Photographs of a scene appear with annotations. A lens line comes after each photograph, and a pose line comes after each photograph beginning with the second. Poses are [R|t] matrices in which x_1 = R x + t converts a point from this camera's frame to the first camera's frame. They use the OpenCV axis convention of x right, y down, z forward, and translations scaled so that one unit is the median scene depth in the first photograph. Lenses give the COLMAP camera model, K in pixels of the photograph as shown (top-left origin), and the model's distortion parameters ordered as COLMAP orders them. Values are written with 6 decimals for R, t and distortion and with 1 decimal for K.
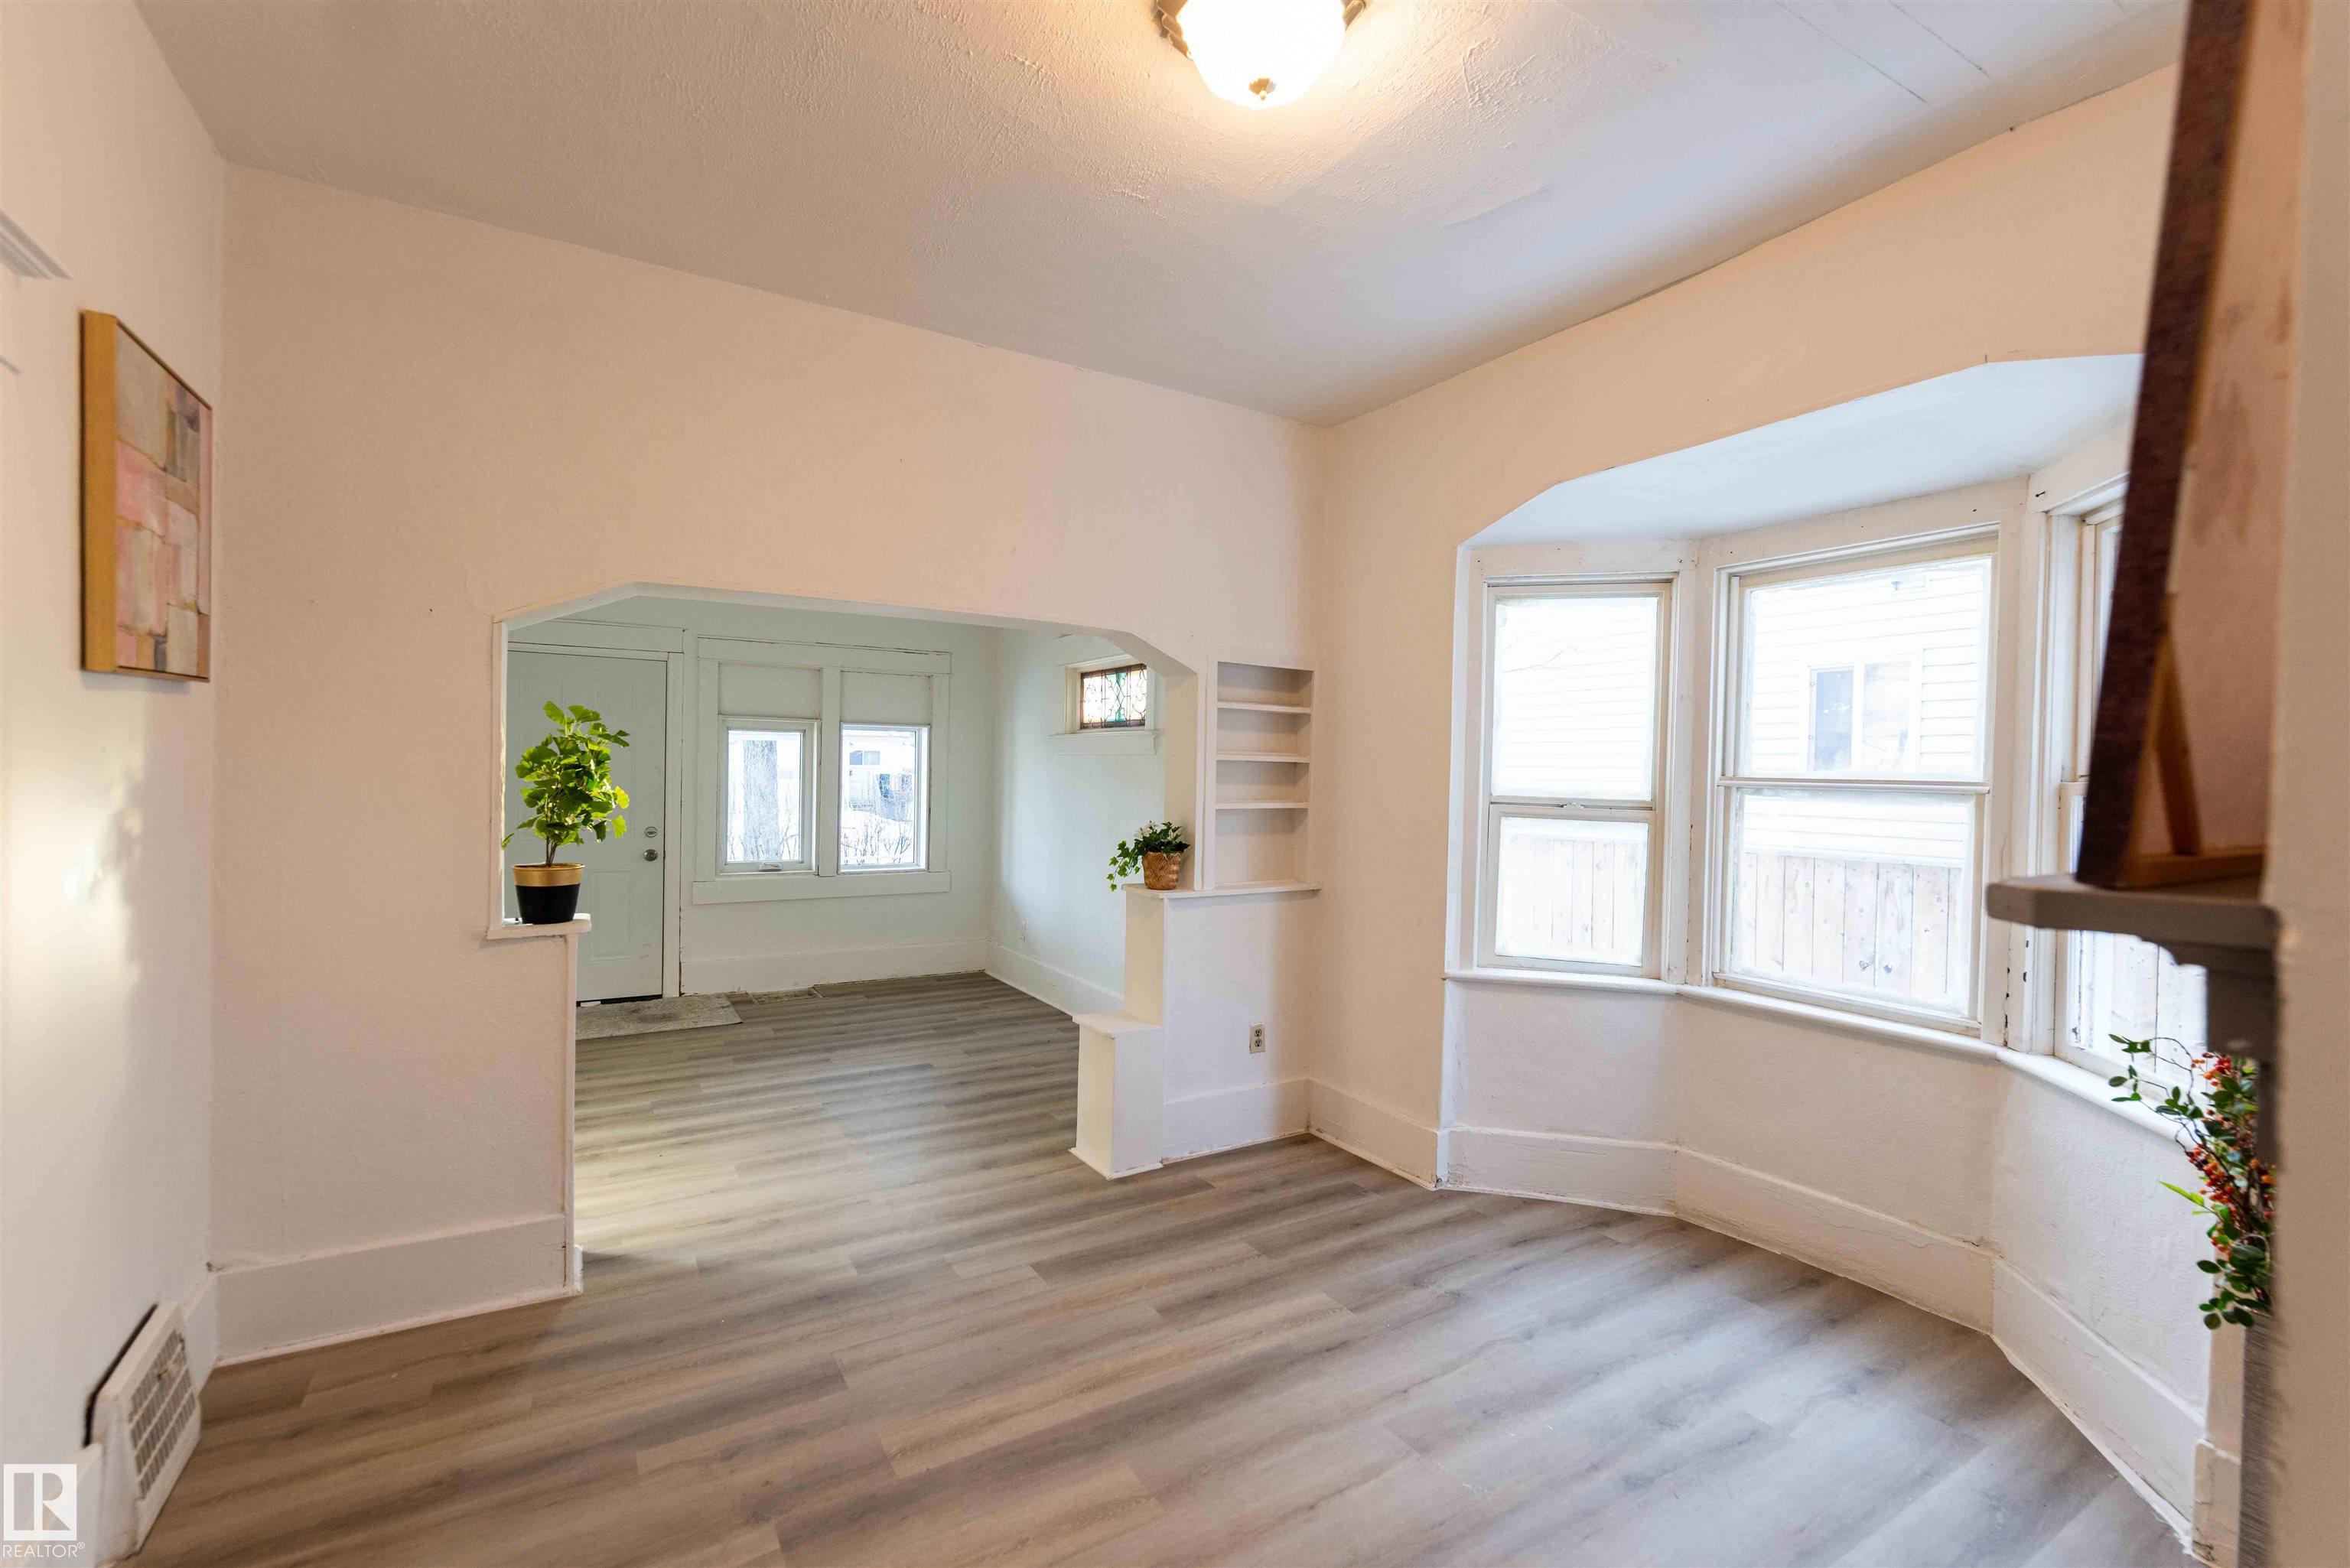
lens RADIAL K [[1024.1, 0, 1187.2], [0, 1024.1, 788.8], [0, 0, 1]] dist [0.003551, -0.000349]
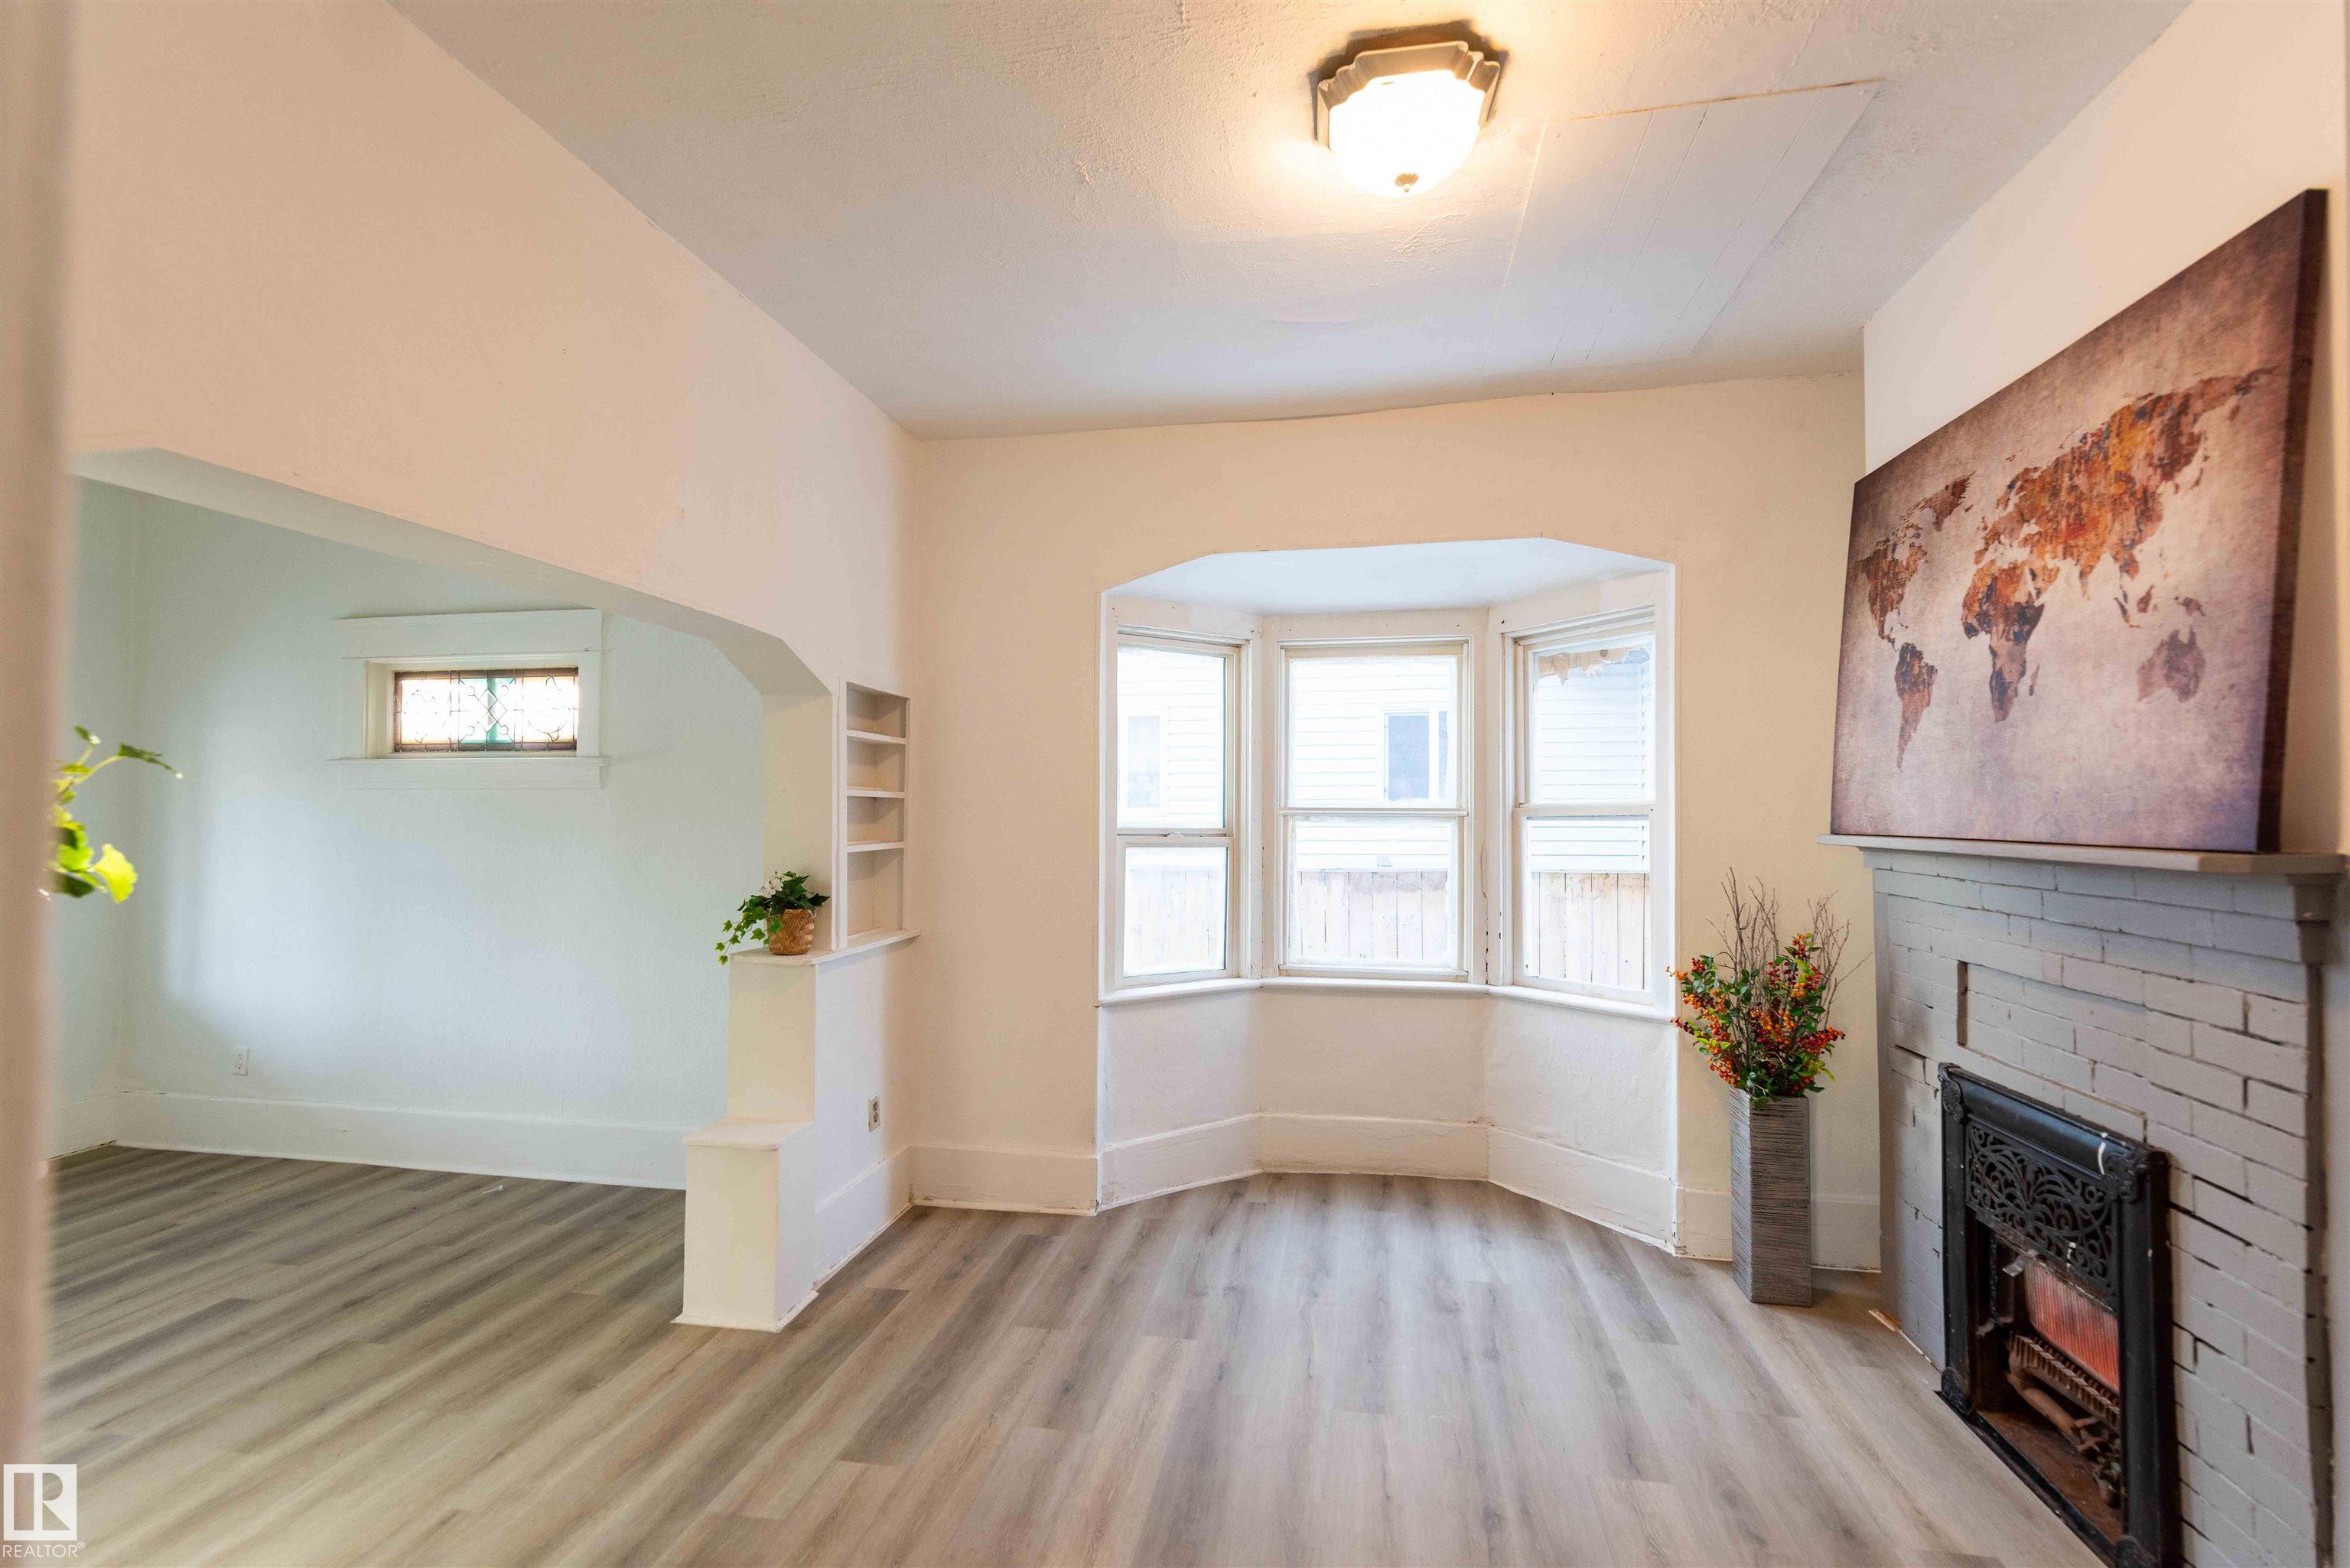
lens RADIAL K [[1024.1, 0, 1172.4], [0, 1024.1, 788.1], [0, 0, 1]] dist [0.003551, -0.000349]
pose [[0.671347, -0.000166, 0.741143, -0.456531], [0.023451, 0.999504, -0.021018, -0.010941], [-0.740772, 0.031491, 0.671018, 0.238242]]
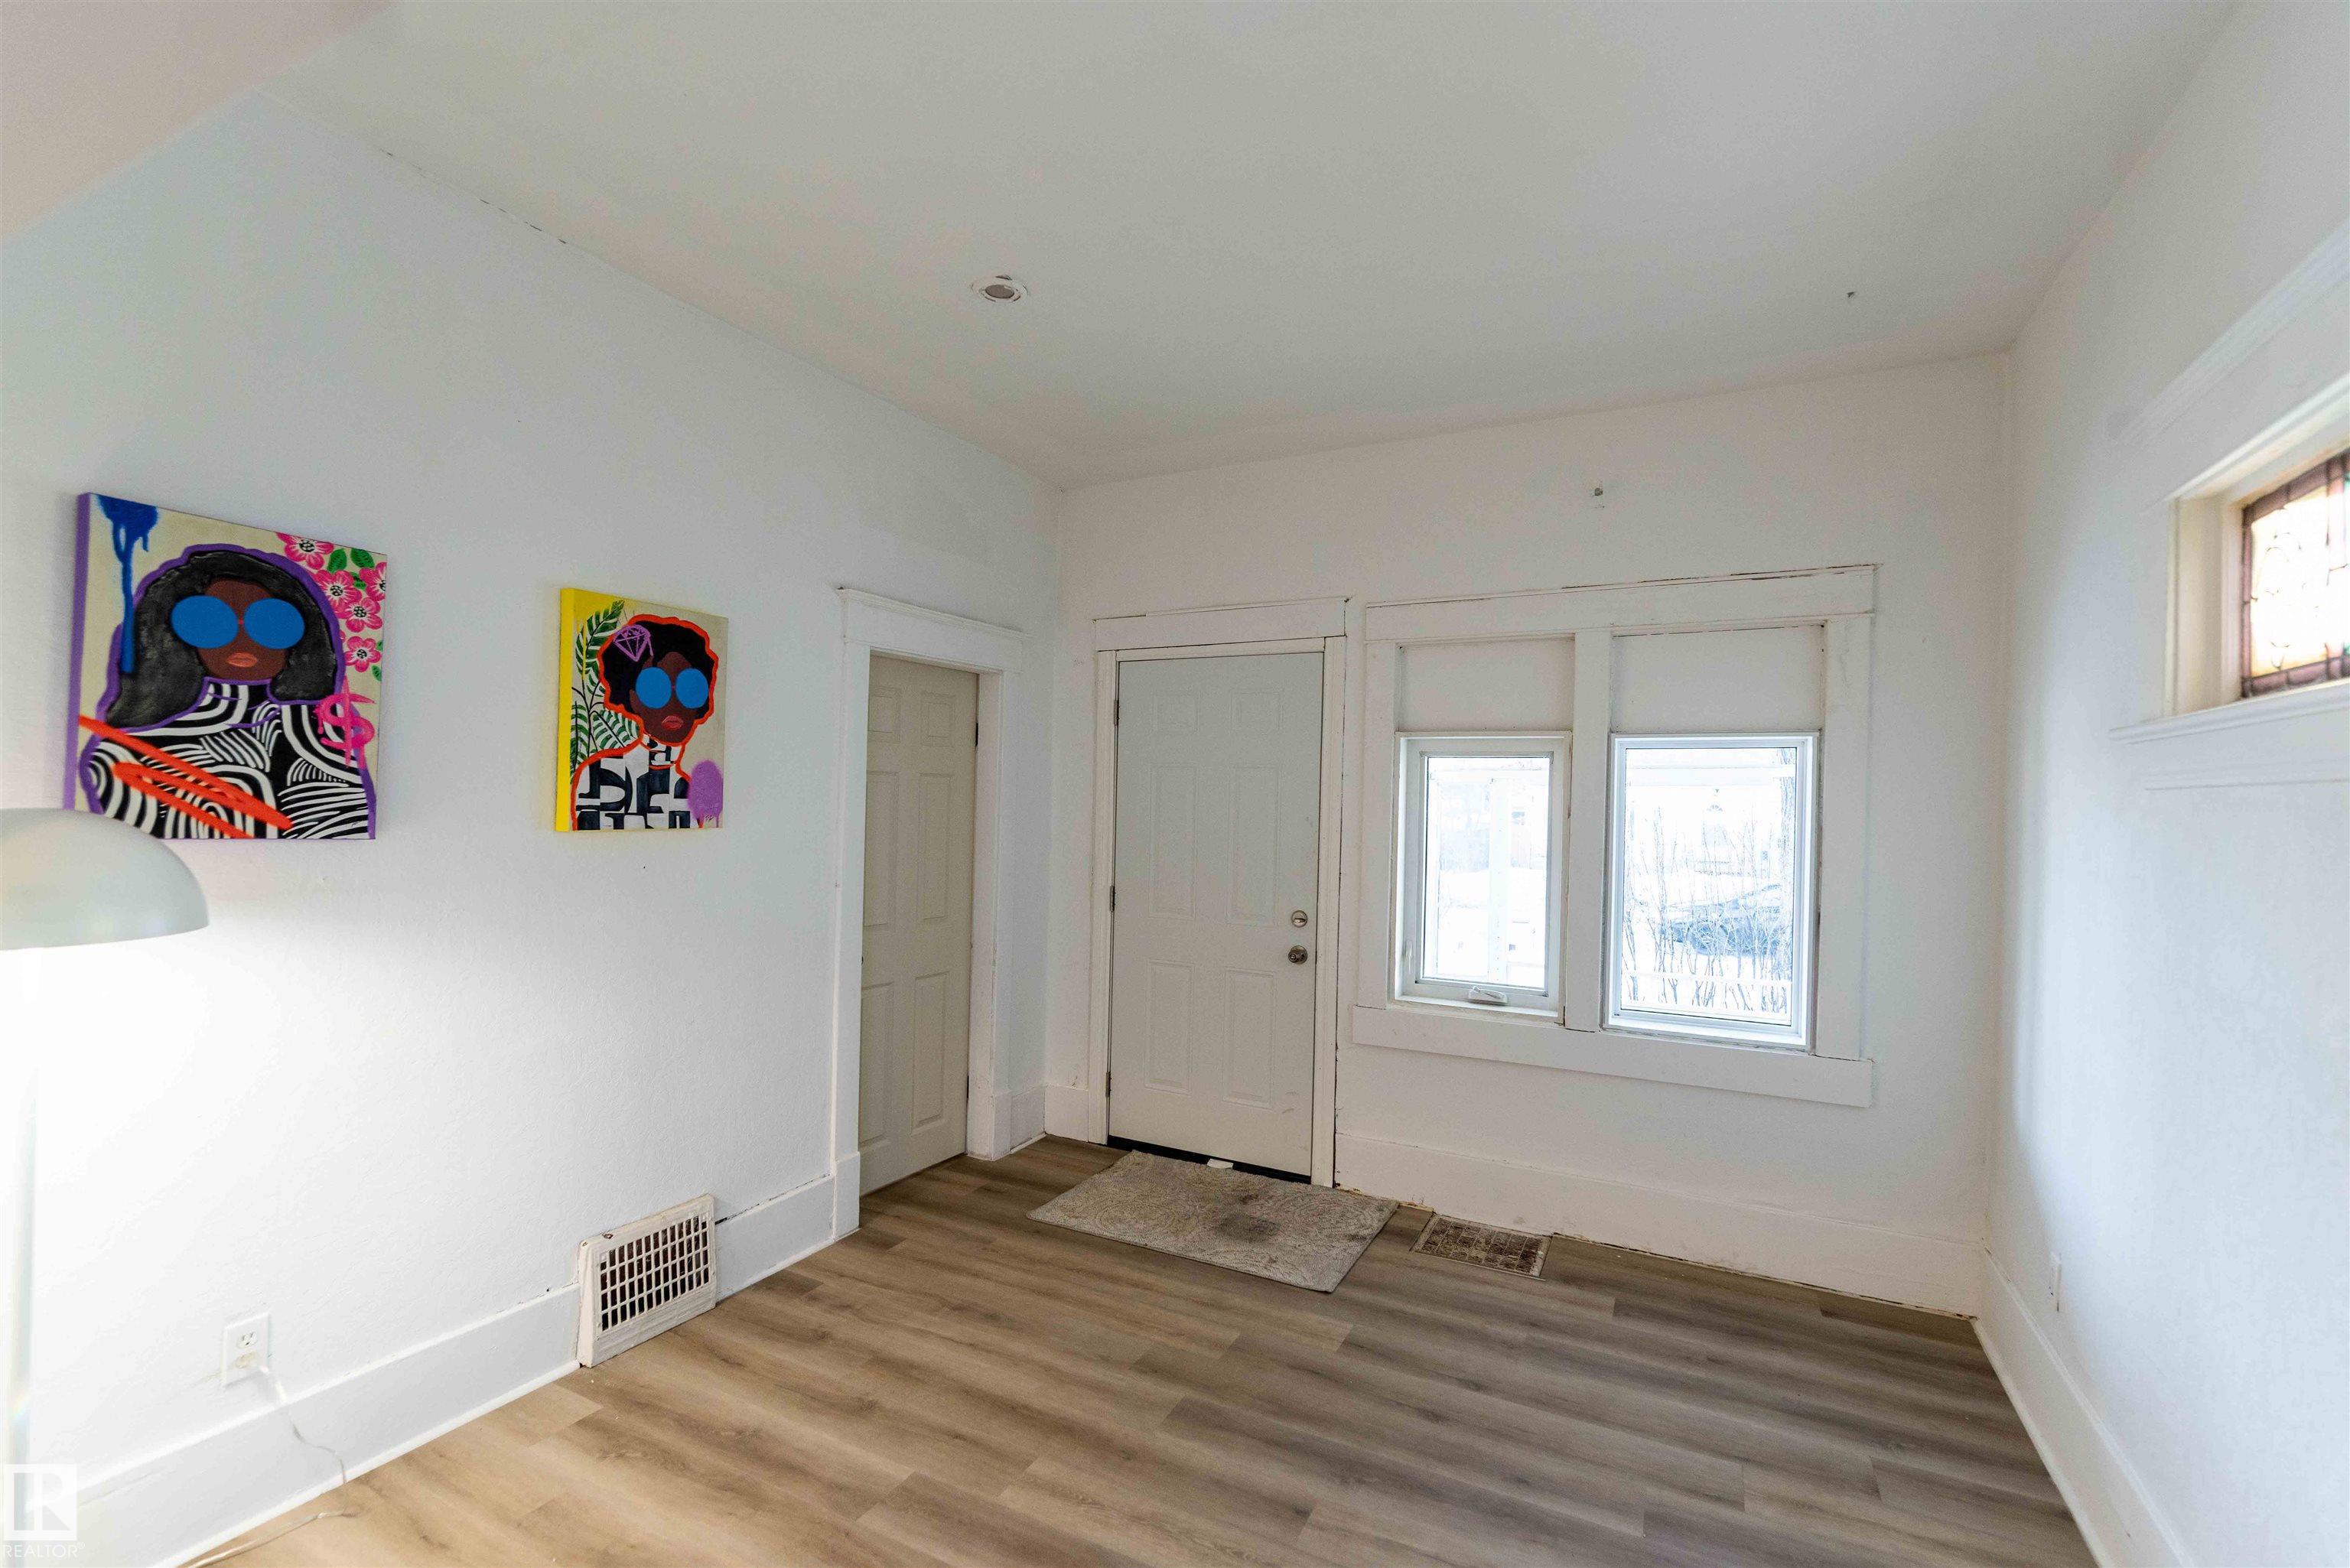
lens RADIAL K [[1024.1, 0, 1173.3], [0, 1024.1, 795.9], [0, 0, 1]] dist [0.003551, -0.000349]
pose [[0.516387, -0.011680, -0.856276, -0.018691], [-0.024926, 0.999278, -0.028663, -0.024753], [0.855993, 0.036145, 0.515723, 1.014534]]
